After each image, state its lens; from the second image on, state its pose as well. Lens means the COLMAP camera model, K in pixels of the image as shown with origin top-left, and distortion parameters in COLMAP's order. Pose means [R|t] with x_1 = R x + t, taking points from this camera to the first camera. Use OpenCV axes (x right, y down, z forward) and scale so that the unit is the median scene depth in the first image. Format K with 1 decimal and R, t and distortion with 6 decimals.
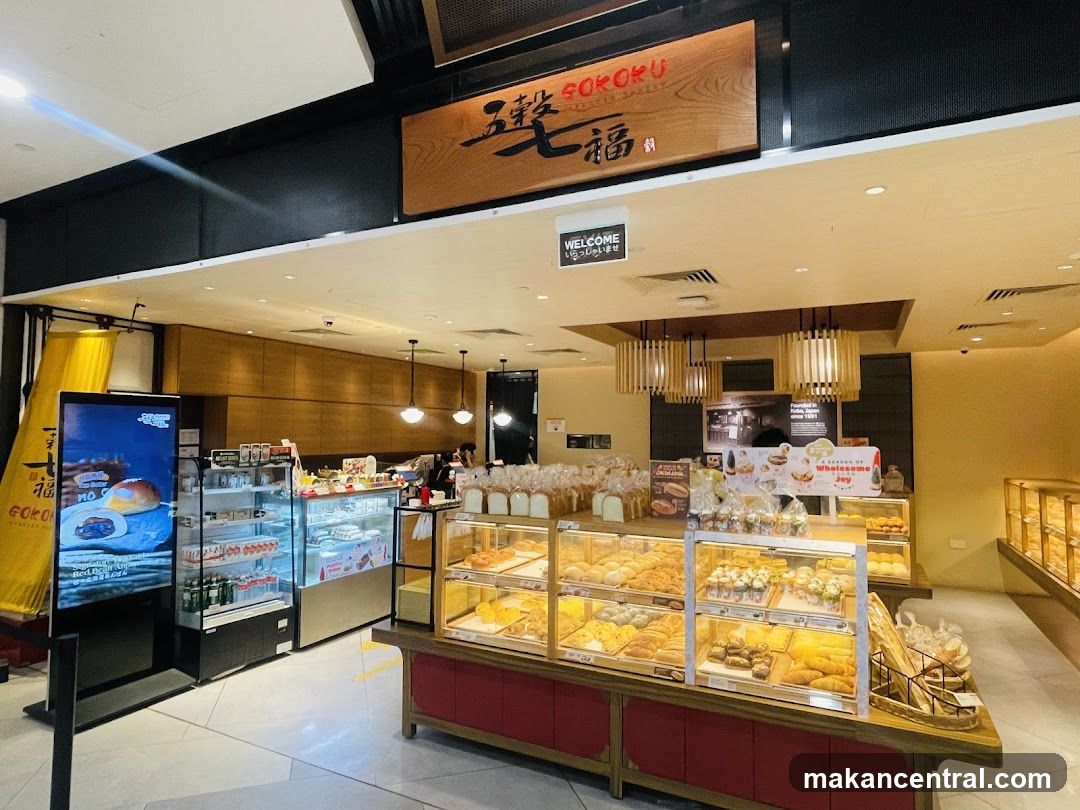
lens RADIAL K [[638.5, 0, 544.0], [0, 638.5, 400.9], [0, 0, 1]] dist [-0.002231, 0.005899]
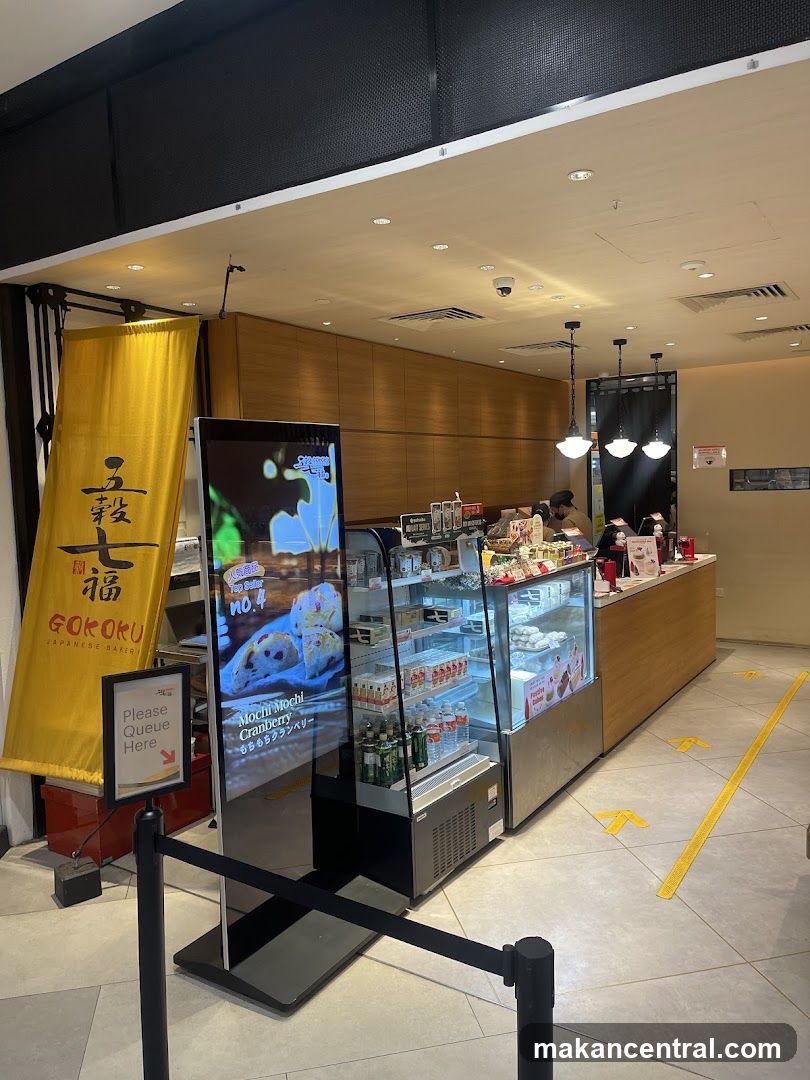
lens RADIAL K [[827.8, 0, 405.3], [0, 827.8, 541.3], [0, 0, 1]] dist [0.050371, -0.000433]
pose [[0.993451, -0.034839, -0.108819, -0.391994], [0.048329, 0.991117, 0.123898, 0.007876], [0.103536, -0.128346, 0.986310, 0.234495]]
